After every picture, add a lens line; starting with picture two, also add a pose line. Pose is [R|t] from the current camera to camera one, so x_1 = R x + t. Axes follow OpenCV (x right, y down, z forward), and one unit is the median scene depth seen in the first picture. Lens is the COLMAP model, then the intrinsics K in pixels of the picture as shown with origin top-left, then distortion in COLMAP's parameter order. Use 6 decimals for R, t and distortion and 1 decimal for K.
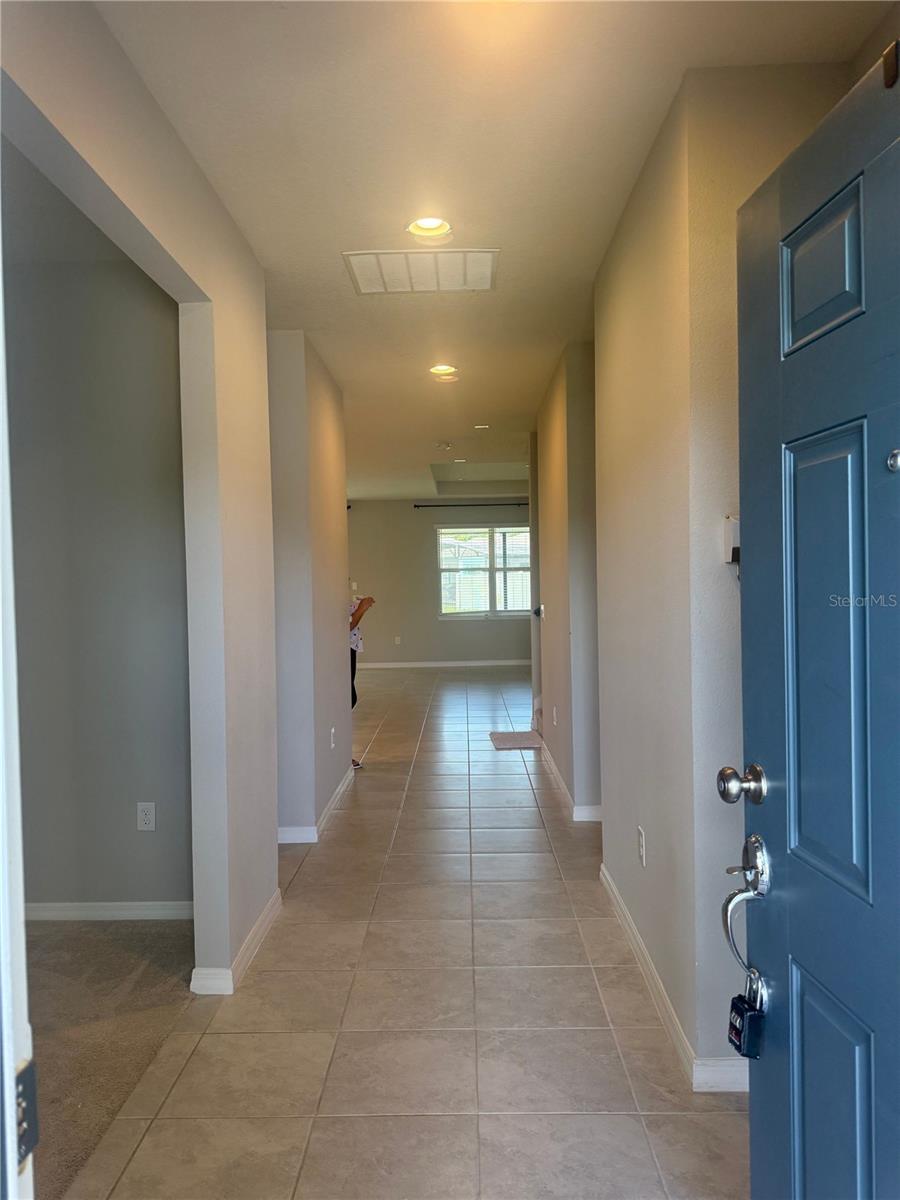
lens RADIAL K [[843.4, 0, 443.3], [0, 843.4, 602.1], [0, 0, 1]] dist [0.112072, -0.154924]
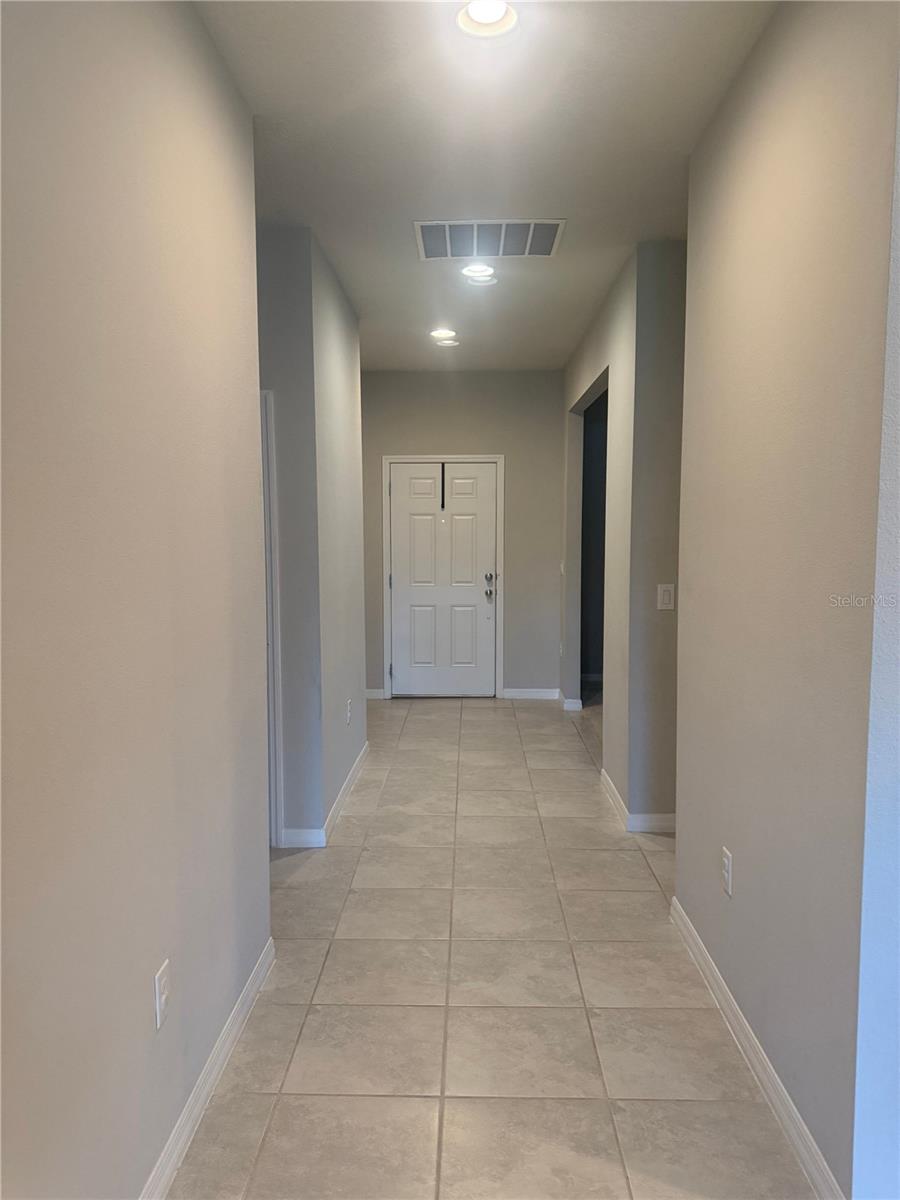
lens RADIAL K [[843.4, 0, 443.3], [0, 843.4, 602.1], [0, 0, 1]] dist [0.112072, -0.154924]
pose [[-0.999552, 0.028189, 0.010060, 0.032573], [0.029203, 0.992173, 0.121405, -0.088193], [-0.006559, 0.121645, -0.992552, 2.249916]]
